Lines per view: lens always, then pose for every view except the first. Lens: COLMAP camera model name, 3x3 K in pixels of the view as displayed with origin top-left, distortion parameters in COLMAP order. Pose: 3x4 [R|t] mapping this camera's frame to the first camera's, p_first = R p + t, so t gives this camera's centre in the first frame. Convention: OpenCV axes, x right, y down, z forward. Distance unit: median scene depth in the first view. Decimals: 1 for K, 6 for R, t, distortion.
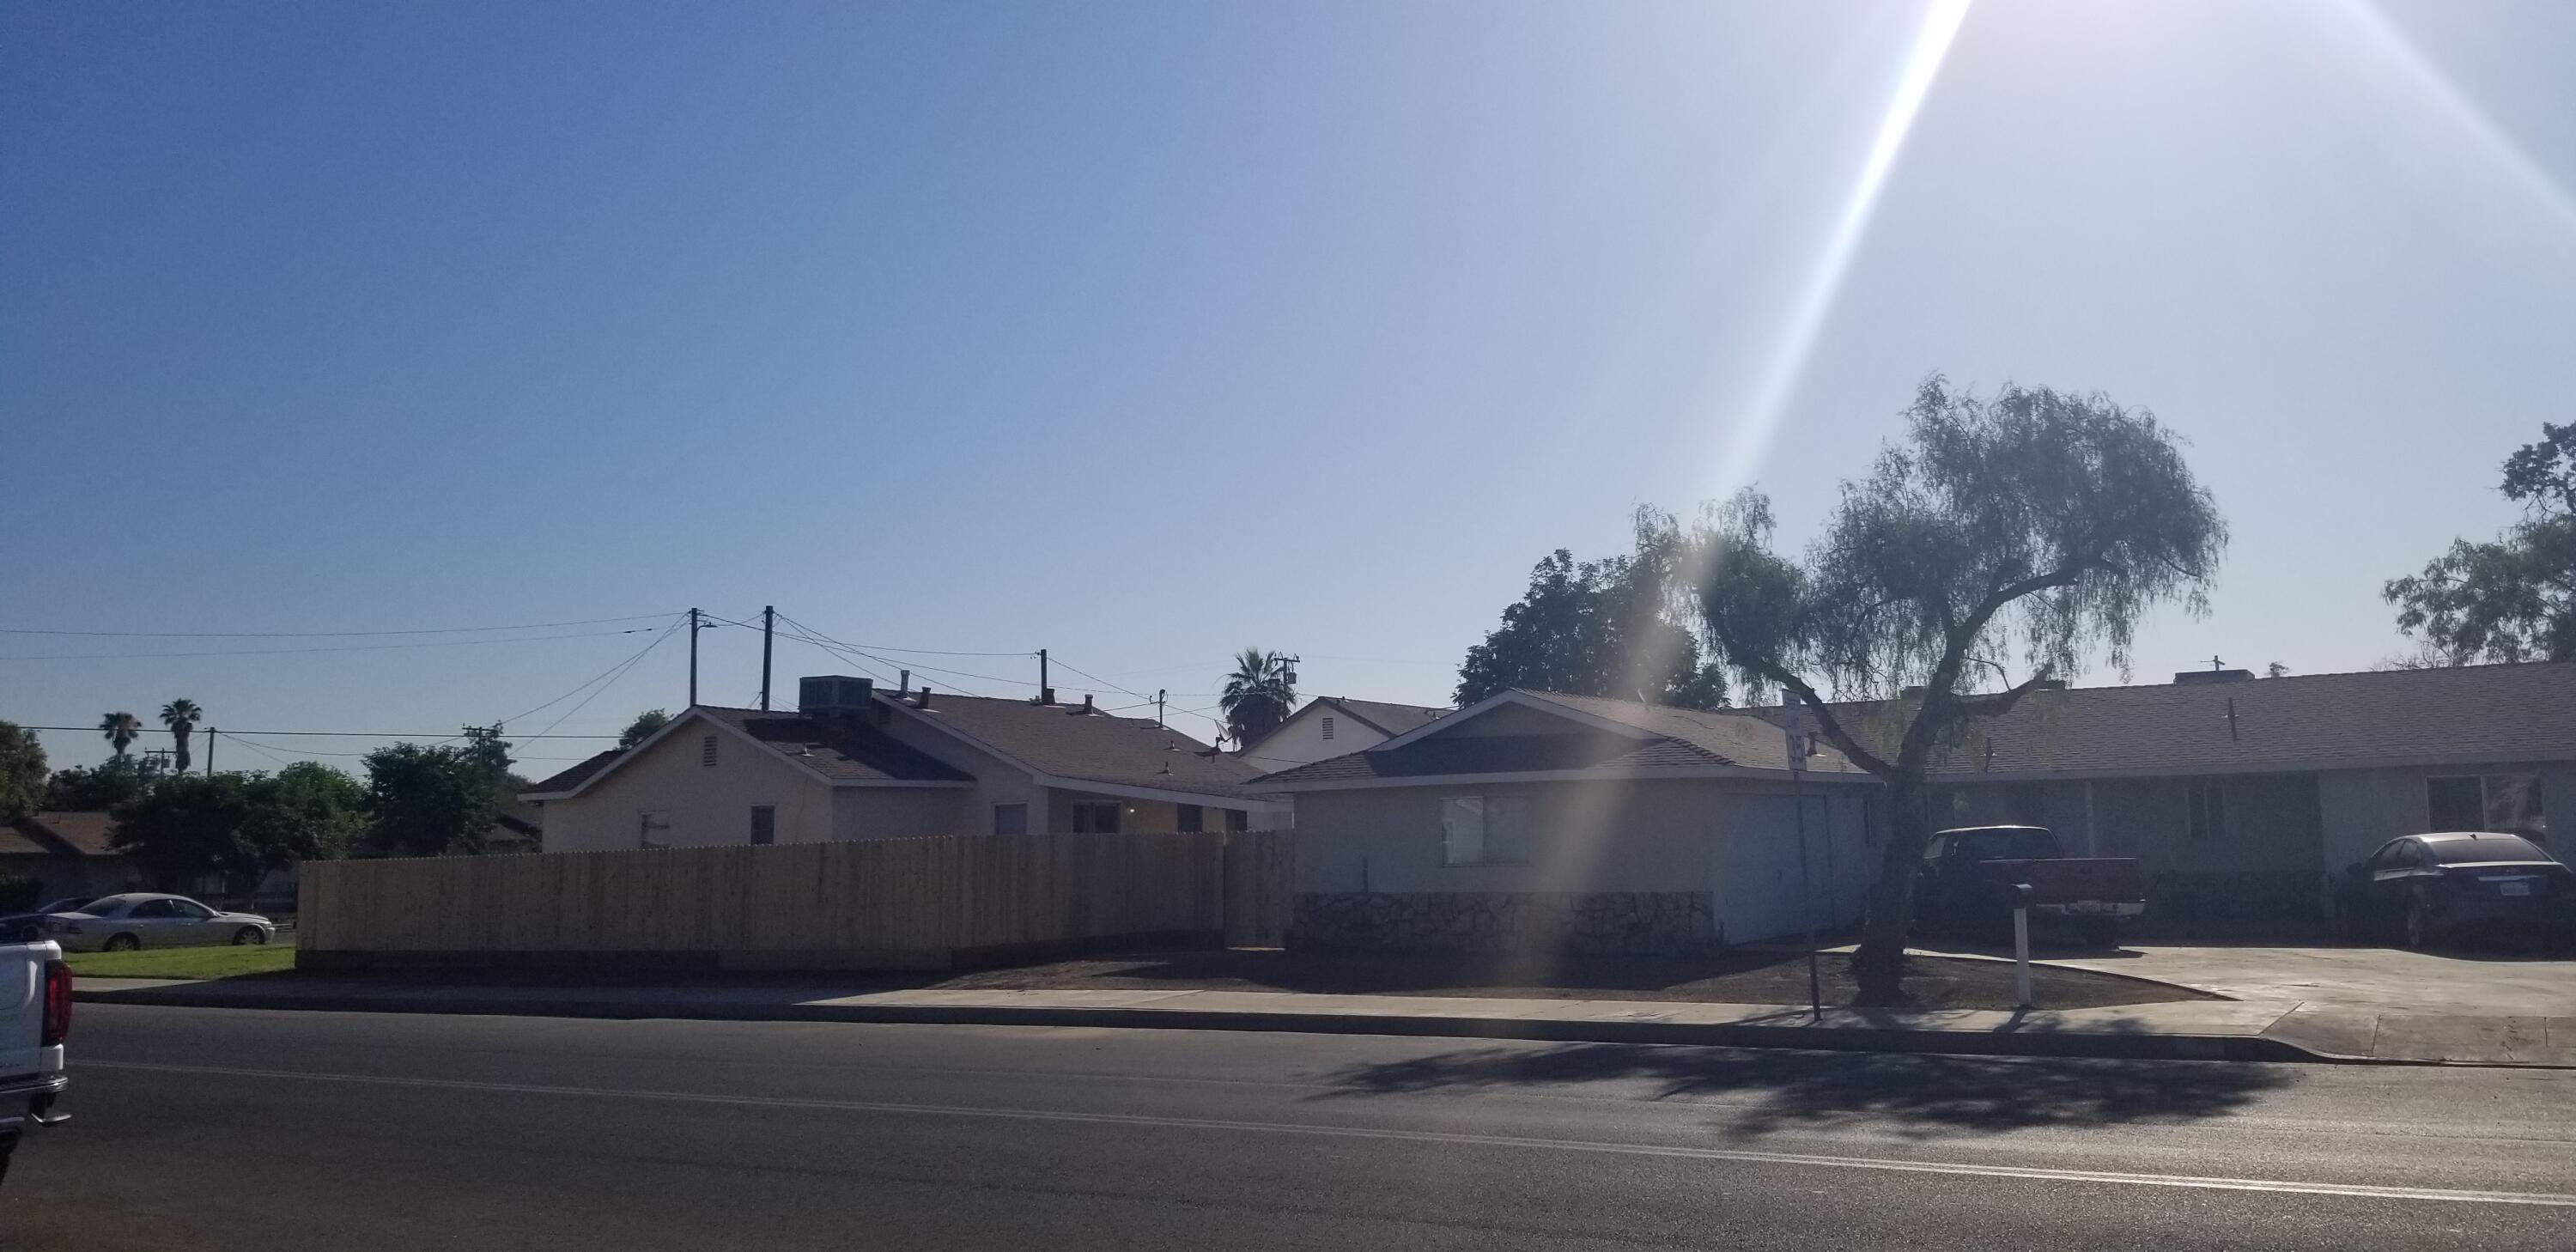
lens RADIAL K [[2003.9, 0, 1336.6], [0, 2003.9, 634.2], [0, 0, 1]] dist [0.094797, -0.174355]
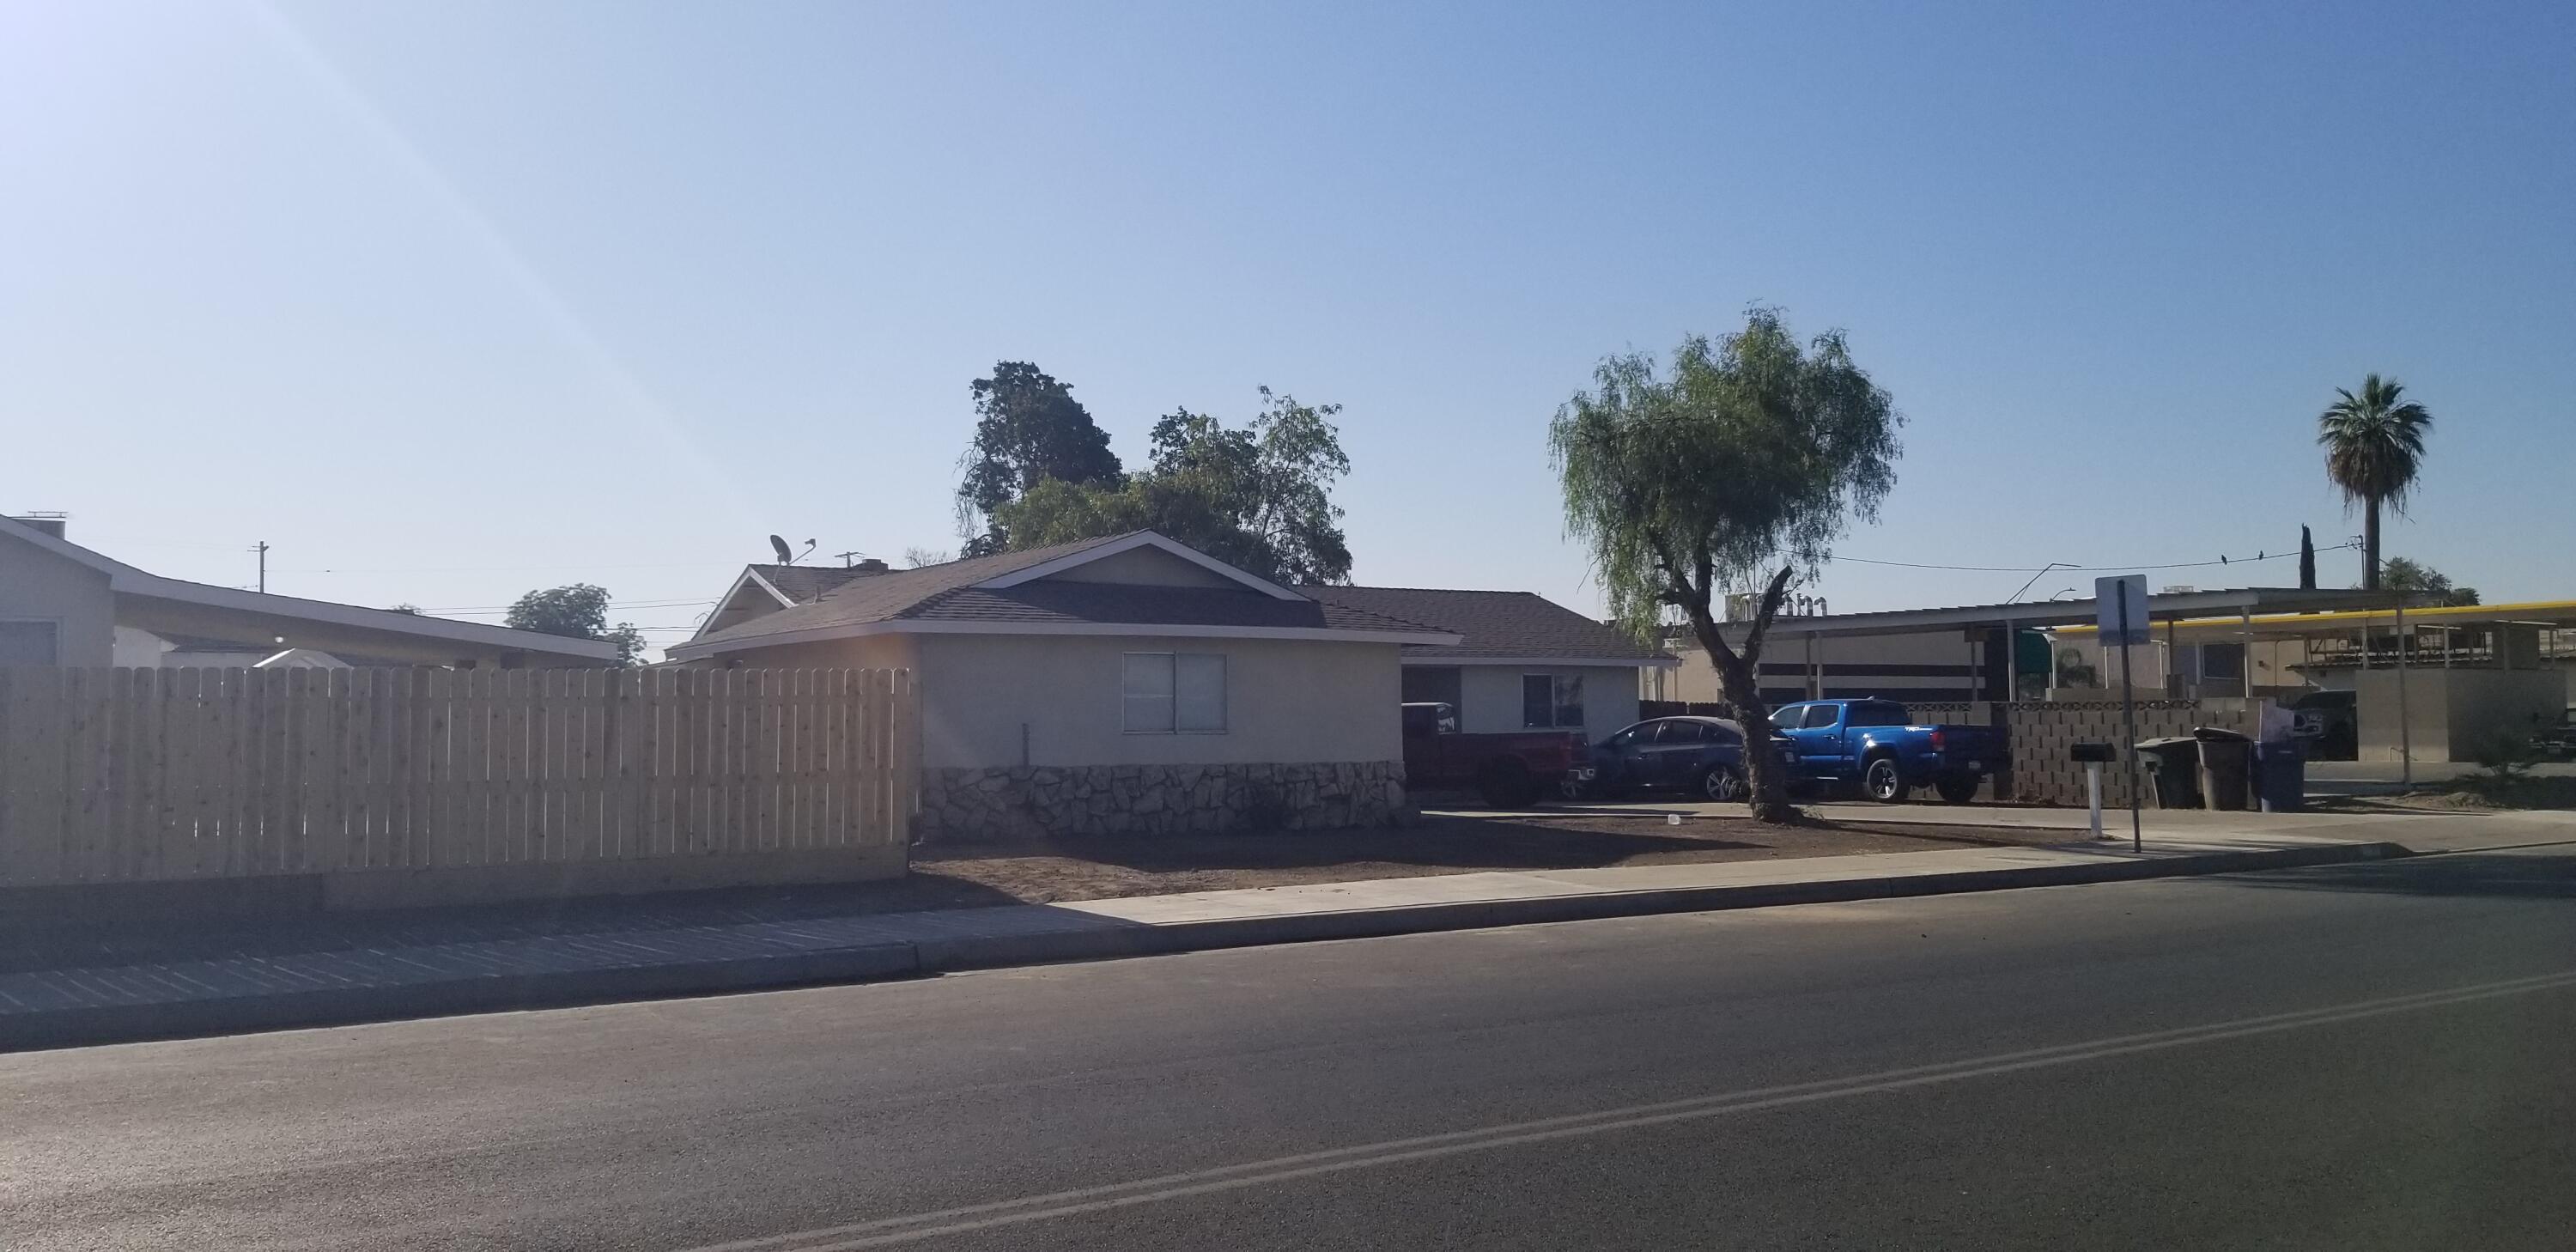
lens RADIAL K [[2003.9, 0, 1286.7], [0, 2003.9, 603.9], [0, 0, 1]] dist [0.094797, -0.174355]
pose [[0.446726, 0.073562, 0.891642, -0.641185], [-0.099030, 0.994556, -0.032437, 0.080220], [-0.889173, -0.073809, 0.451579, 0.553040]]
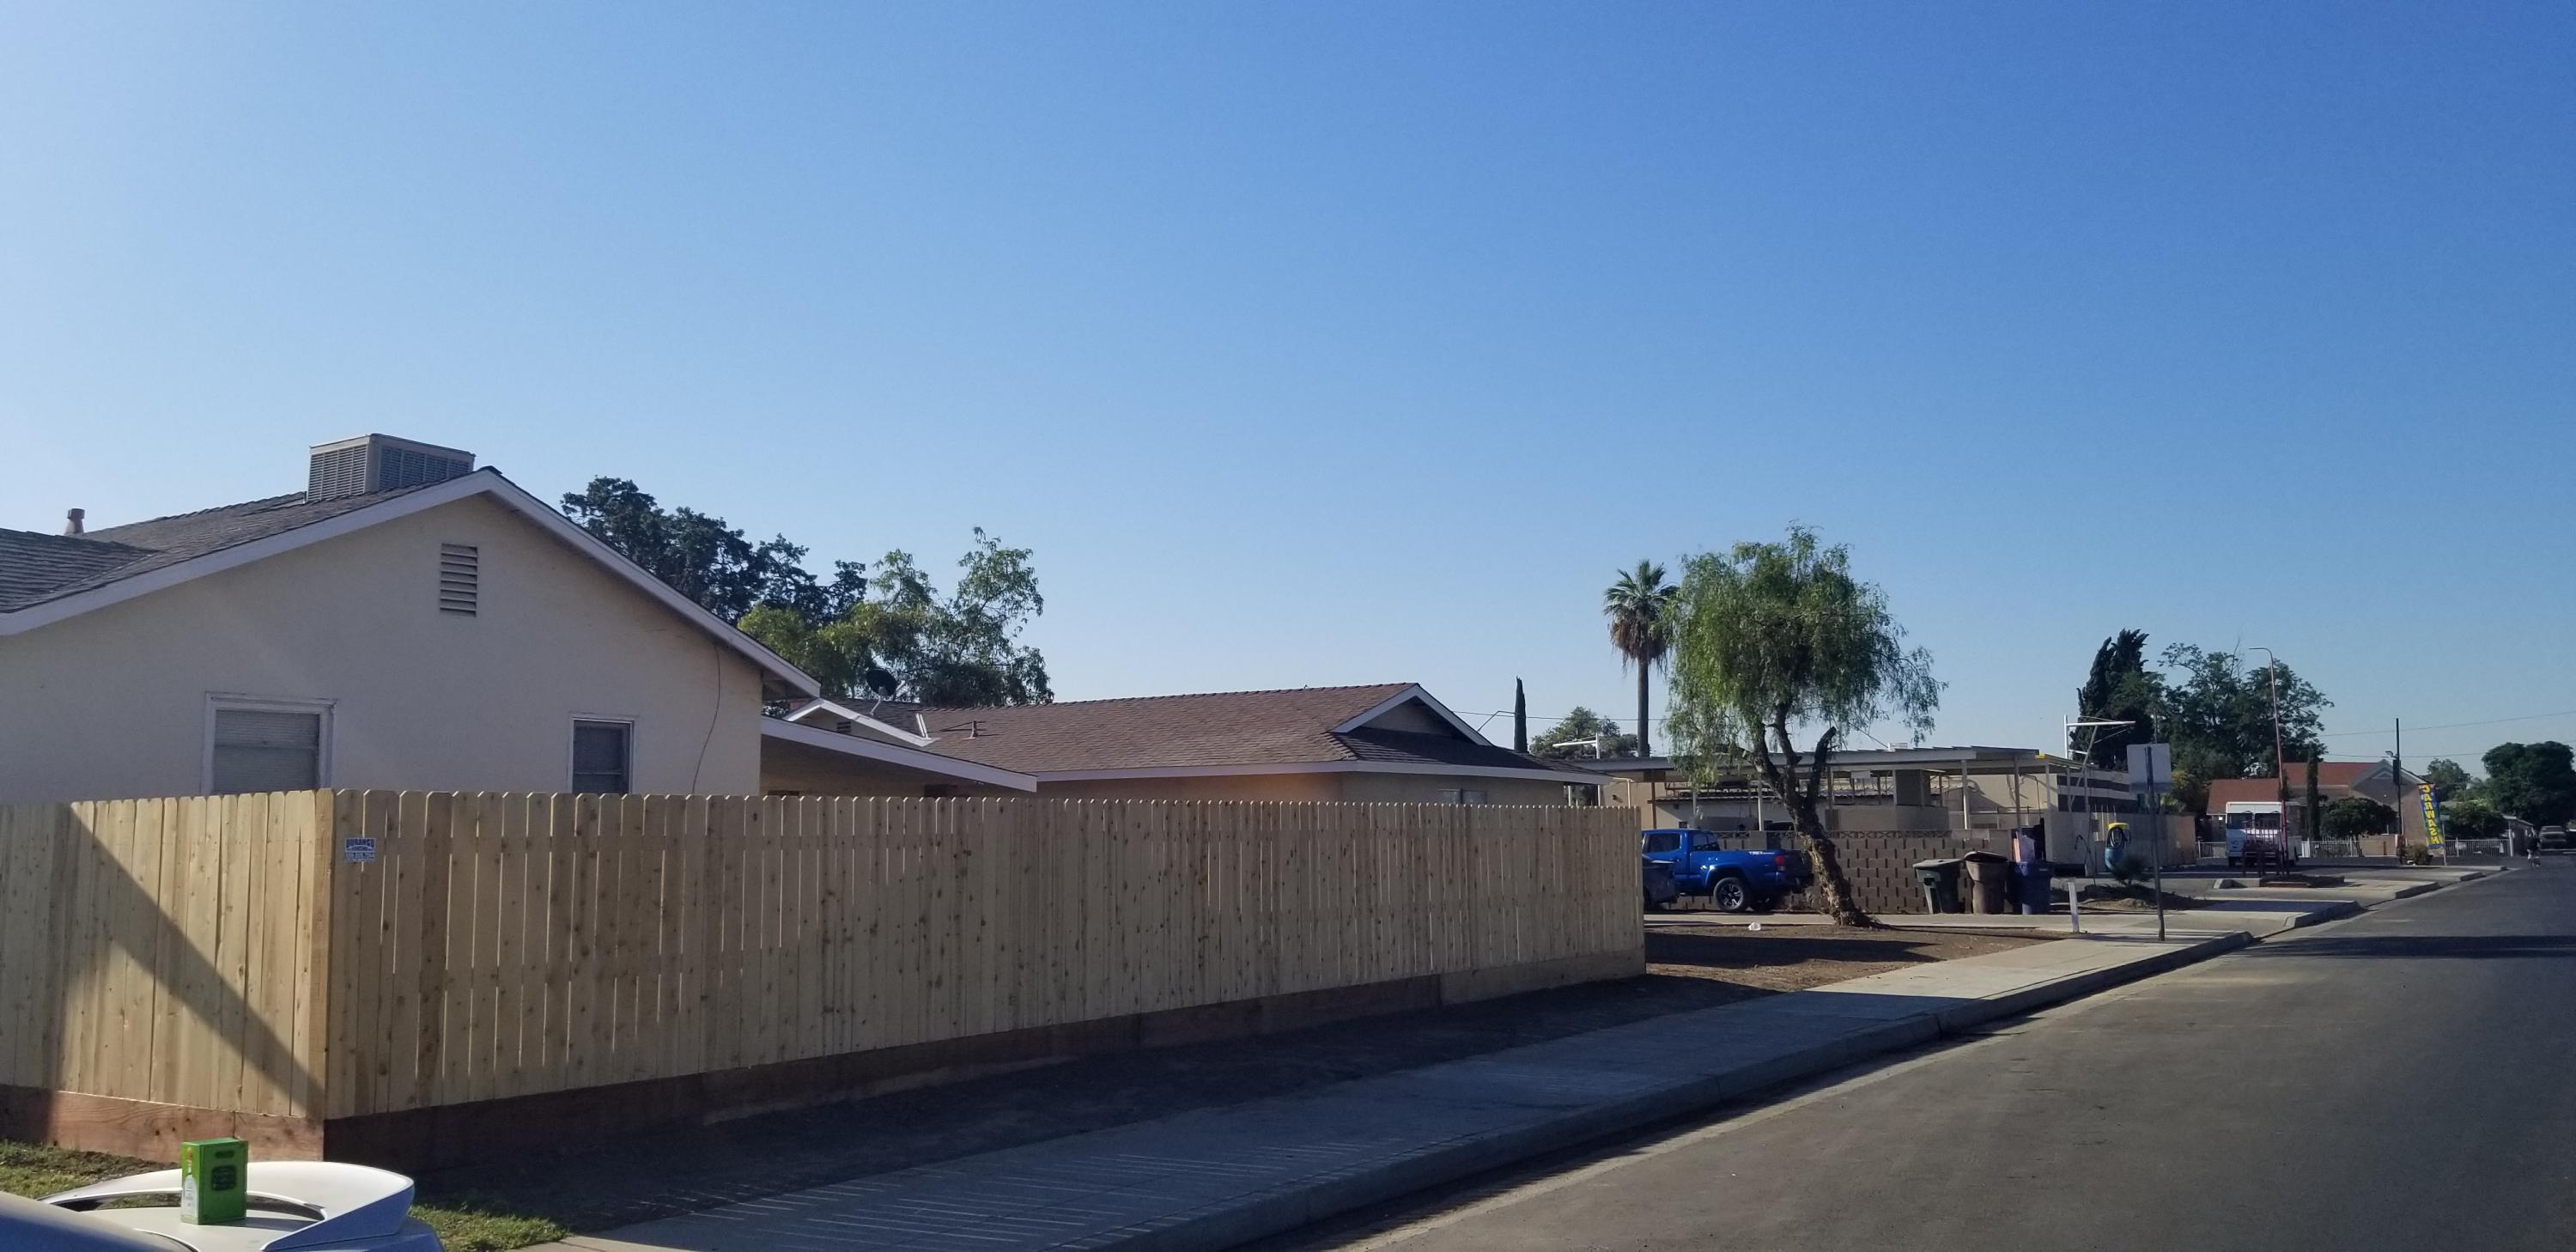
lens RADIAL K [[2003.9, 0, 1288.7], [0, 2003.9, 605.9], [0, 0, 1]] dist [0.094797, -0.174355]
pose [[0.038754, 0.140282, 0.989353, -0.907969], [-0.097376, 0.985914, -0.135980, 0.130670], [-0.994493, -0.091070, 0.051868, 1.004564]]
